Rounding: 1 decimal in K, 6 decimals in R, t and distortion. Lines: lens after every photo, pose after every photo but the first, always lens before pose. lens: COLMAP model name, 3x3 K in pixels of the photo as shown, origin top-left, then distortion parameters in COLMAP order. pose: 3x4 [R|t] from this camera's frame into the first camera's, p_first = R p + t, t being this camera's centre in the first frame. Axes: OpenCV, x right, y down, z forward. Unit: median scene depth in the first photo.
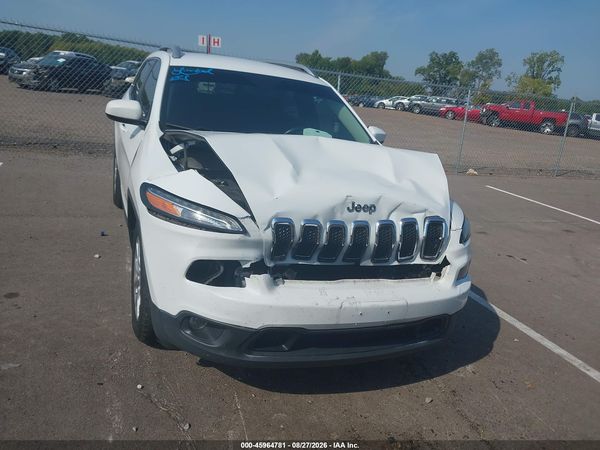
lens RADIAL K [[477.8, 0, 296.0], [0, 477.8, 228.6], [0, 0, 1]] dist [-0.002325, -0.007397]
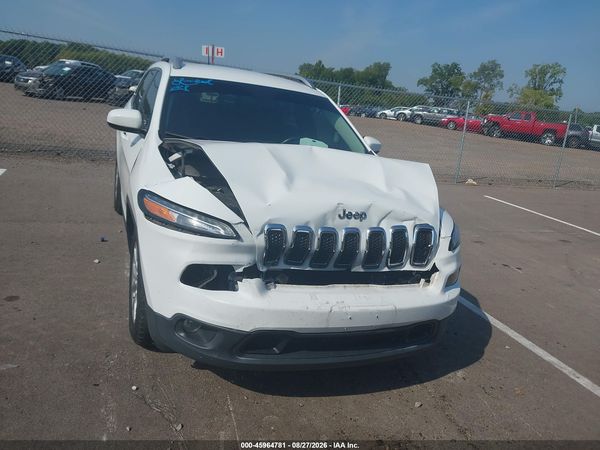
lens RADIAL K [[477.8, 0, 296.5], [0, 477.8, 226.1], [0, 0, 1]] dist [-0.002325, -0.007397]
pose [[0.999963, 0.007853, -0.003483, 0.015856], [-0.007933, 0.999691, -0.023559, 0.004218], [0.003297, 0.023586, 0.999716, -0.023272]]
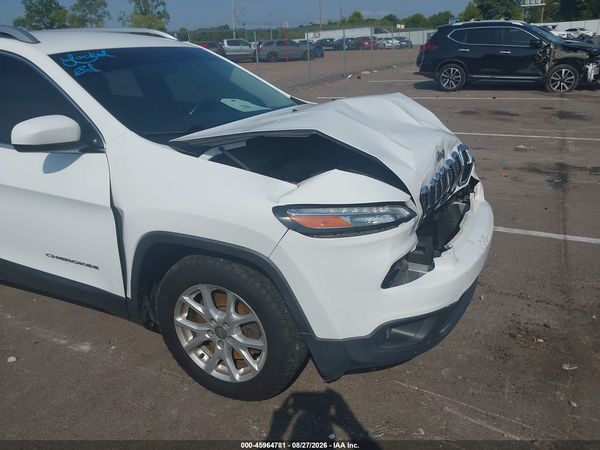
lens RADIAL K [[477.8, 0, 305.6], [0, 477.8, 229.4], [0, 0, 1]] dist [-0.002325, -0.007397]
pose [[0.724726, -0.380929, 0.574165, -0.556903], [0.316768, 0.924202, 0.213328, -0.159412], [-0.611908, 0.027272, 0.790459, 0.277031]]
